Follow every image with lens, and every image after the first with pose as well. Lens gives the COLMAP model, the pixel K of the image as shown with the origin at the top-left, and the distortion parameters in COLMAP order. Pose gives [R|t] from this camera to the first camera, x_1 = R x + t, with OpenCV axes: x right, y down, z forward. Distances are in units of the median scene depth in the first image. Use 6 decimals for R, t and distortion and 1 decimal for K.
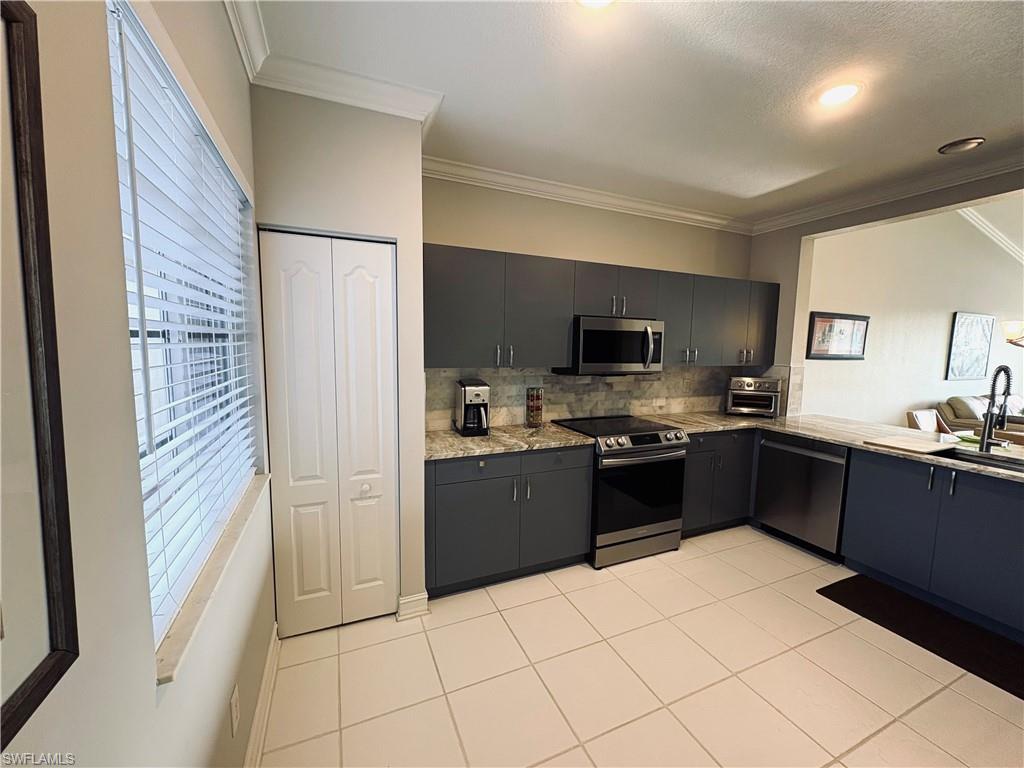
lens RADIAL K [[406.3, 0, 512.0], [0, 406.3, 384.0], [0, 0, 1]] dist [-0.000193, -0.000208]
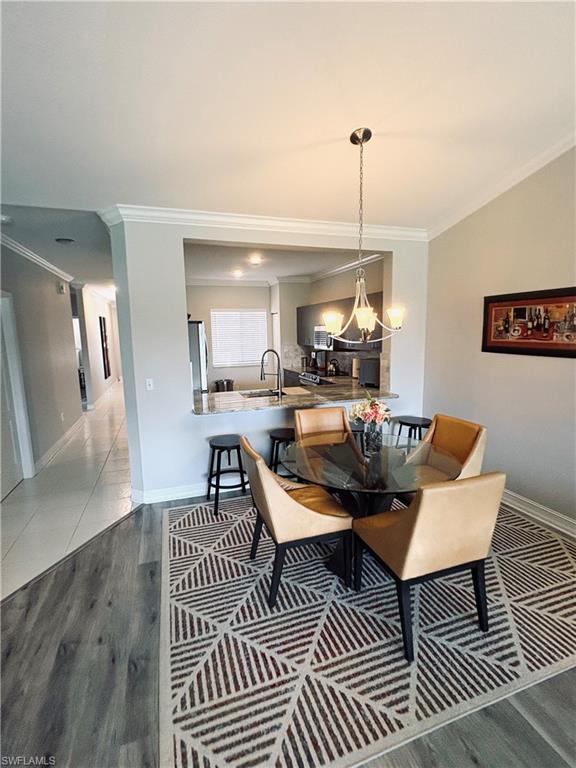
lens RADIAL K [[355.7, 0, 302.1], [0, 355.7, 388.9], [0, 0, 1]] dist [-0.021832, -0.000393]
pose [[-0.067784, 0.140323, -0.987783, 1.881664], [-0.082659, 0.985866, 0.145723, -0.074329], [0.994270, 0.091527, -0.055227, 0.806676]]
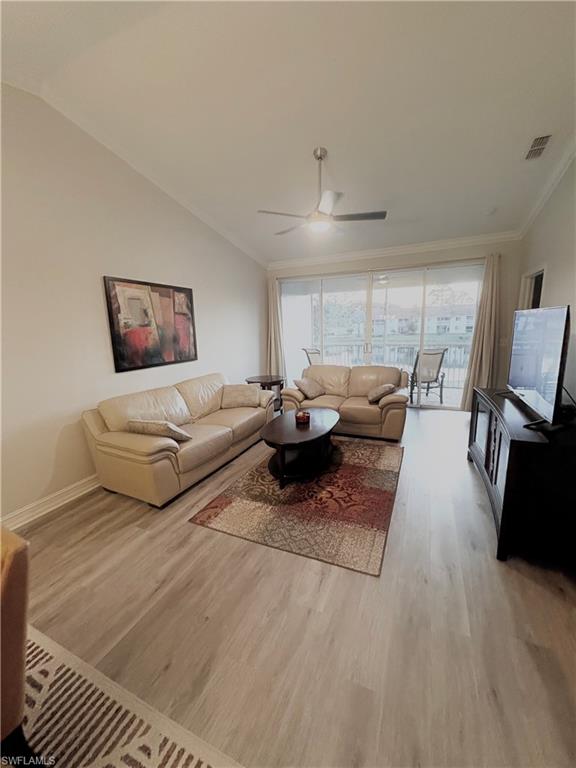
lens RADIAL K [[304.7, 0, 288.0], [0, 304.7, 384.0], [0, 0, 1]] dist [-0.000193, -0.000208]
pose [[0.740960, -0.166026, 0.650703, 1.504255], [0.111203, 0.985914, 0.124926, -0.039032], [-0.662278, -0.020205, 0.748985, 0.625889]]
